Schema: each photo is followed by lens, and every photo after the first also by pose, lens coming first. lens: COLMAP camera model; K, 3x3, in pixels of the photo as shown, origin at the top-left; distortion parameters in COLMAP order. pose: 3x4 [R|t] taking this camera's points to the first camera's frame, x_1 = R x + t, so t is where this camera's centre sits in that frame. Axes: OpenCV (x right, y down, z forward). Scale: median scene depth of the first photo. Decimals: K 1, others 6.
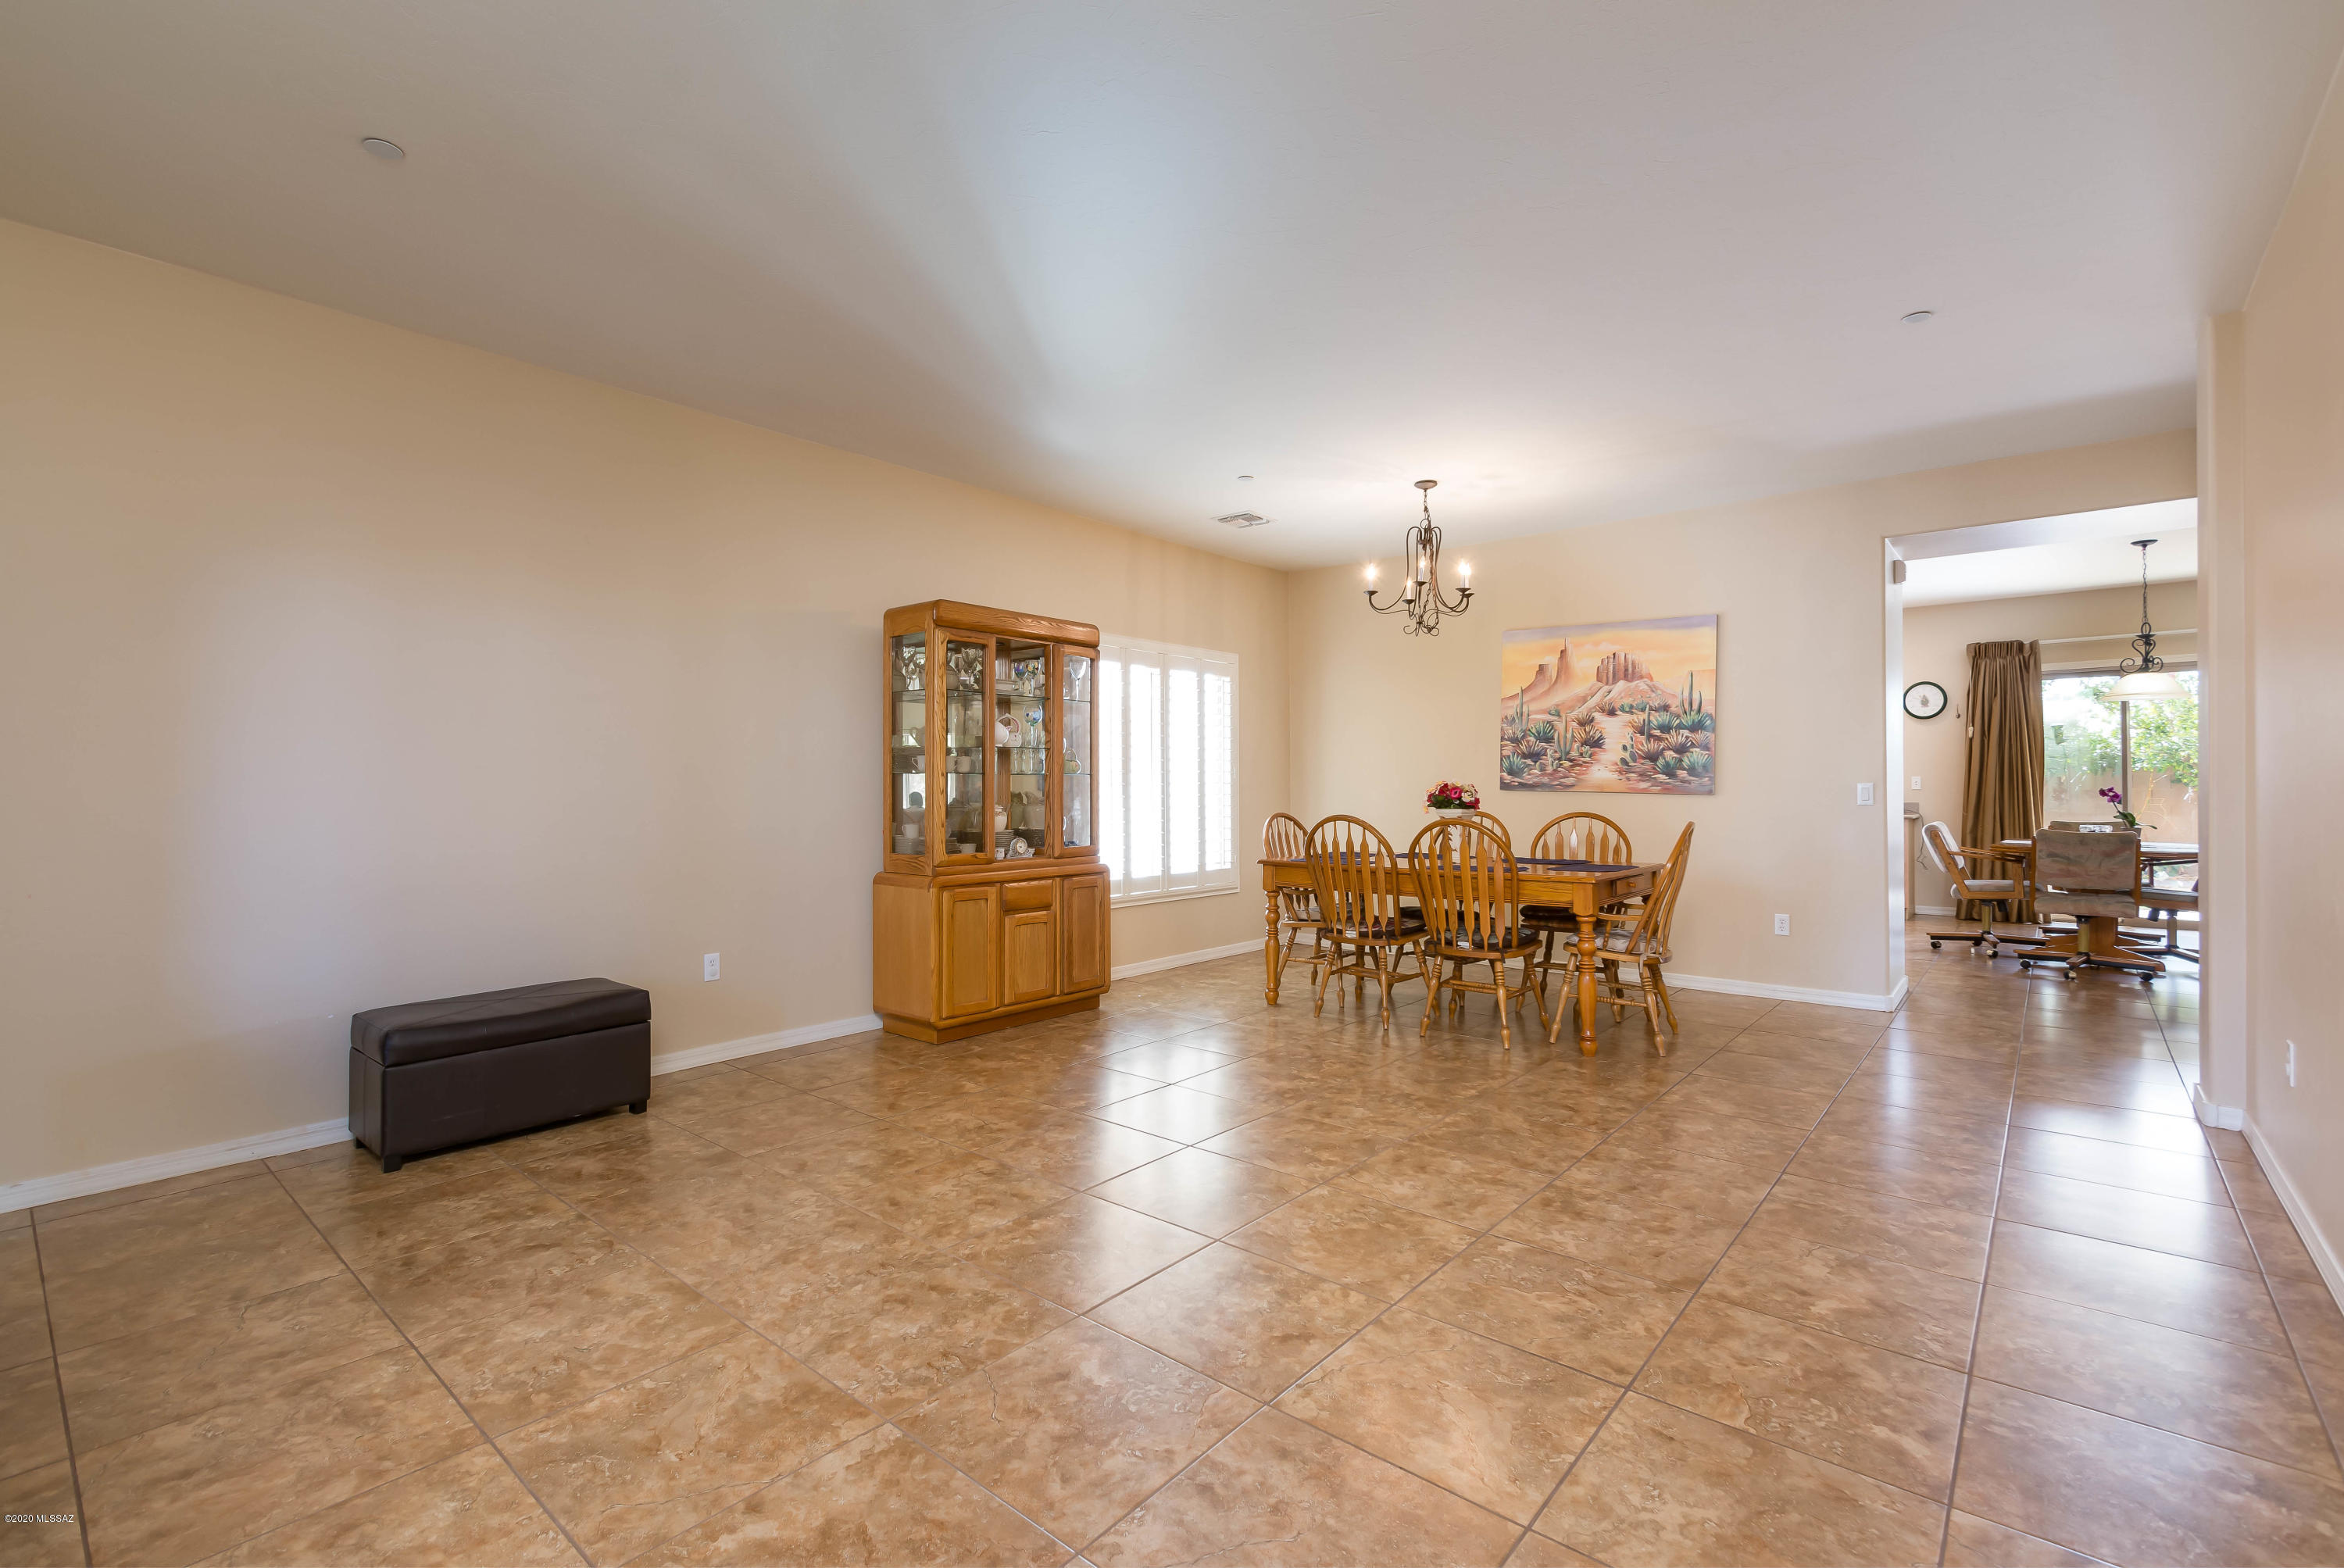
lens RADIAL K [[1031.4, 0, 1170.1], [0, 1031.4, 786.9], [0, 0, 1]] dist [0.001980, 0.000089]
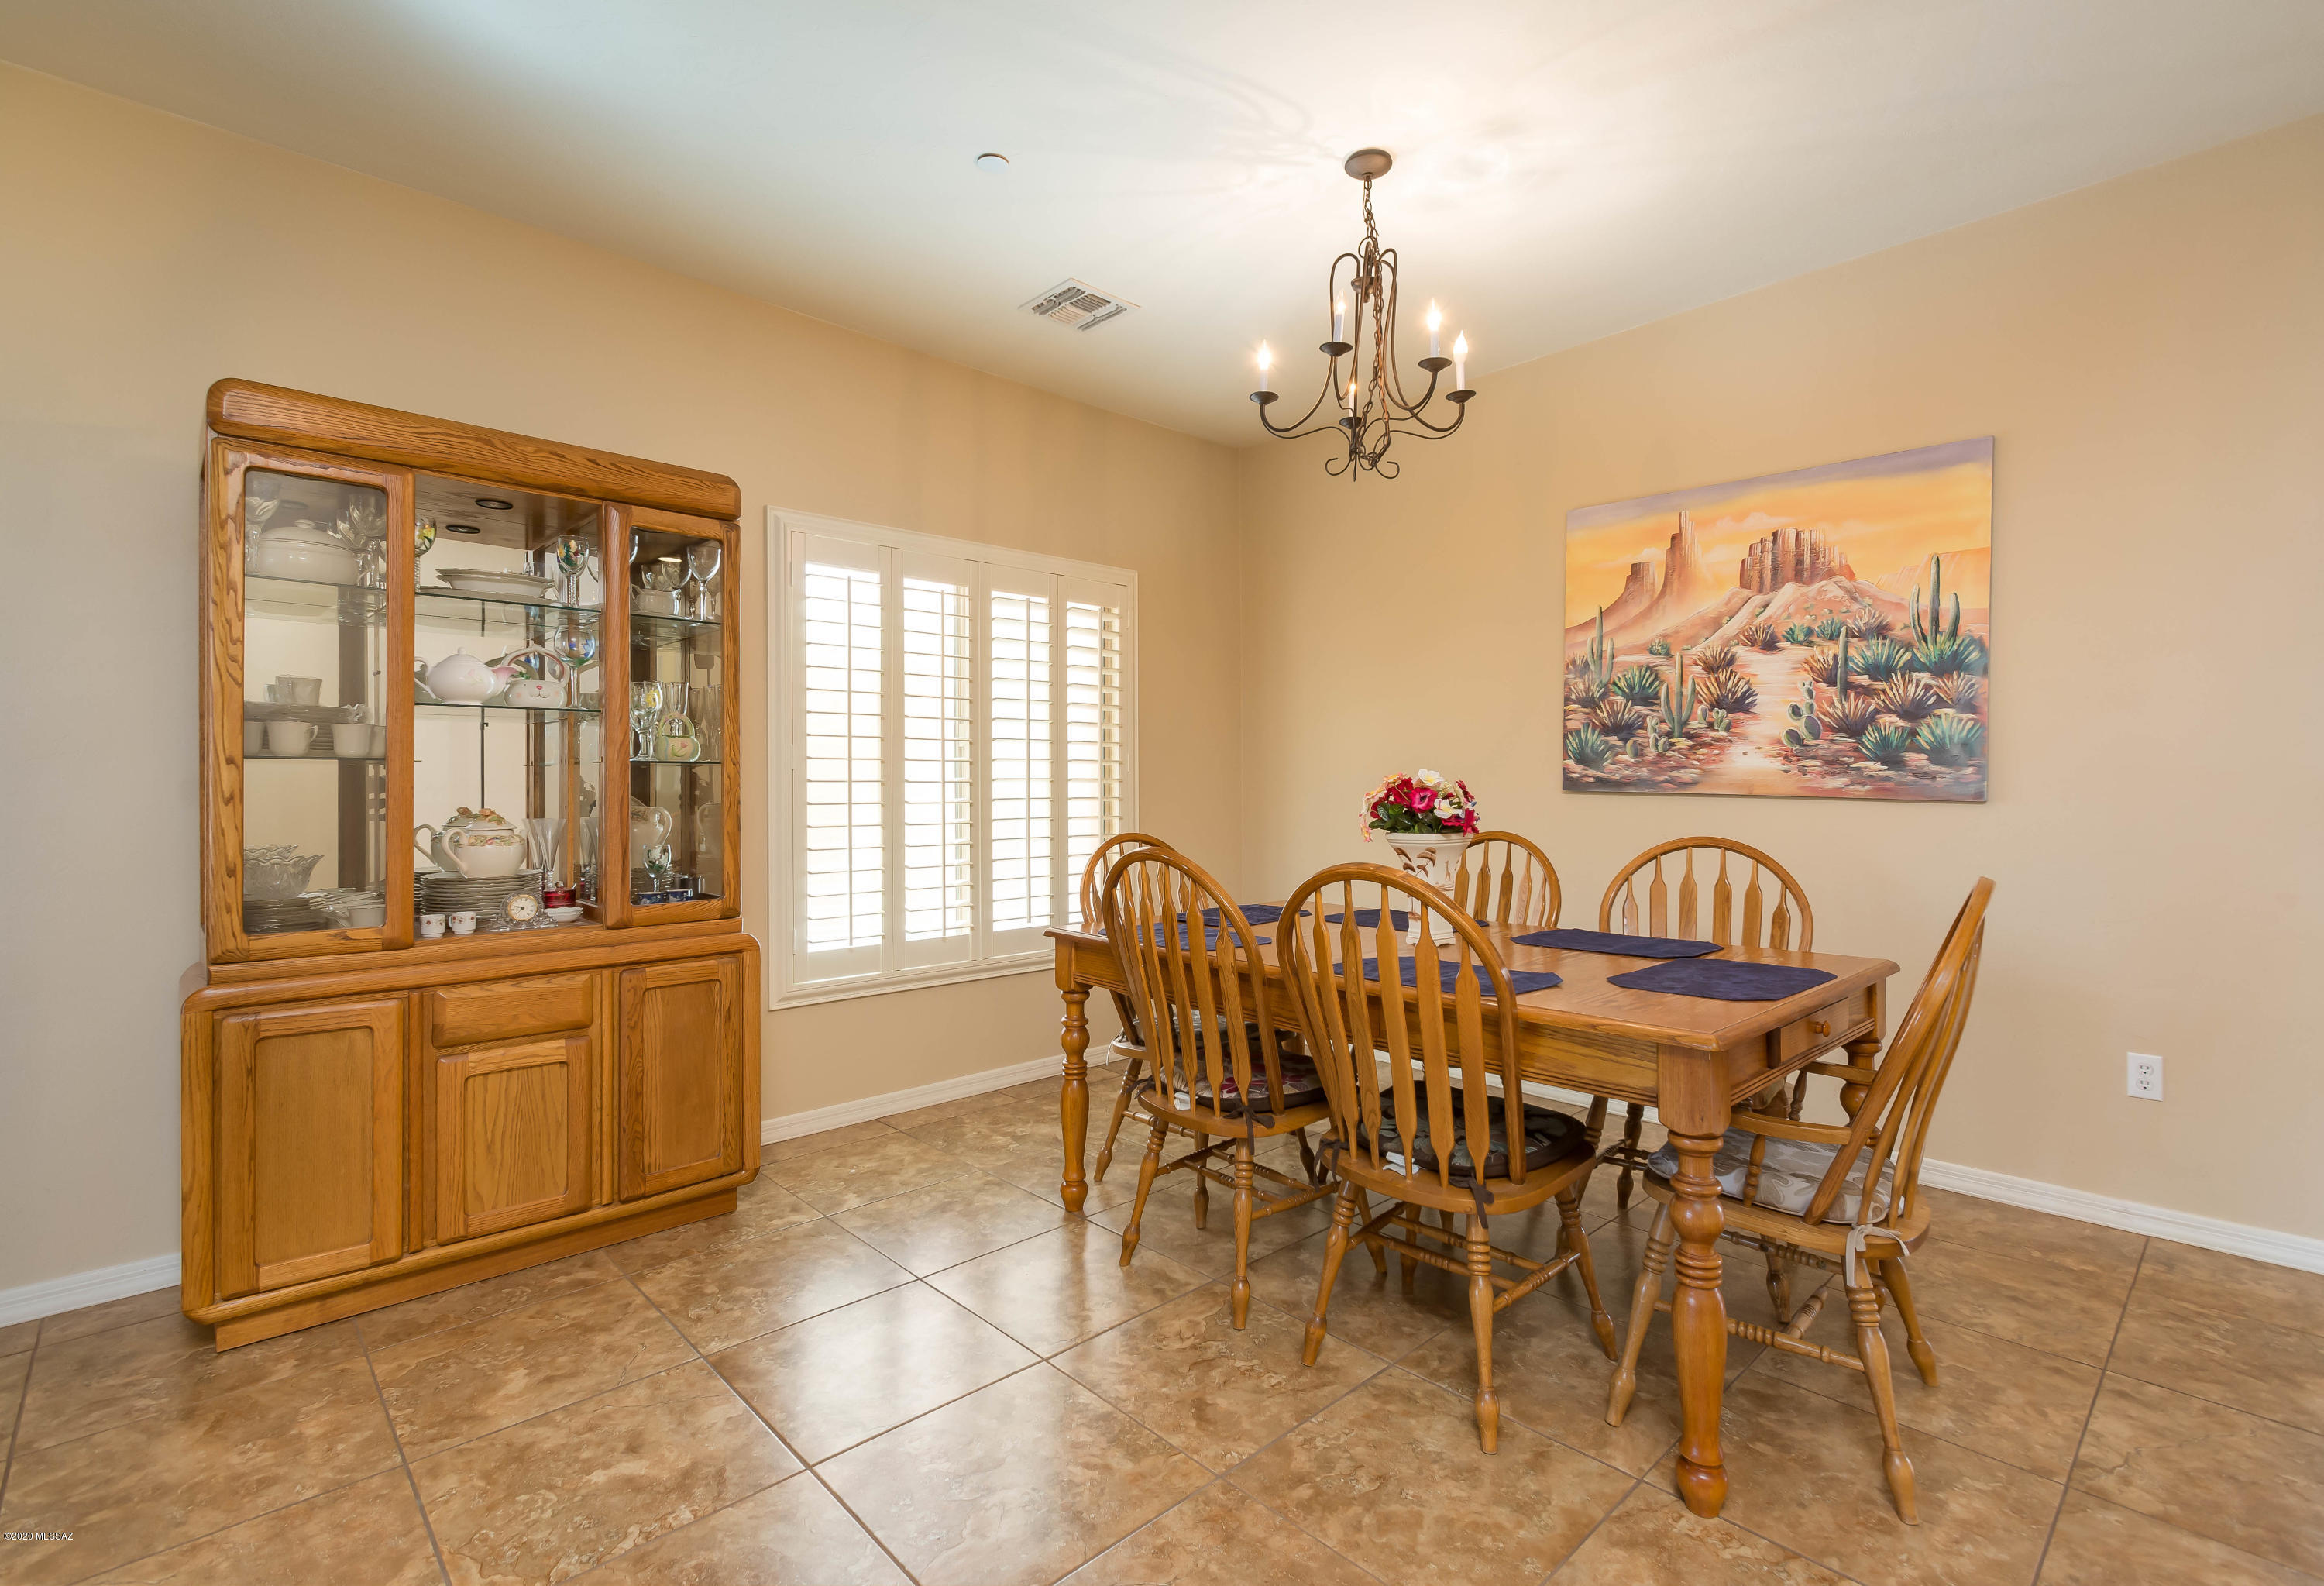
lens RADIAL K [[1069.1, 0, 1177.2], [0, 1069.1, 787.3], [0, 0, 1]] dist [0.000901, 0.000089]
pose [[0.994771, 0.000111, -0.102133, 0.187390], [0.000197, 0.999995, 0.003007, -0.000907], [0.102133, -0.003011, 0.994766, 0.436543]]
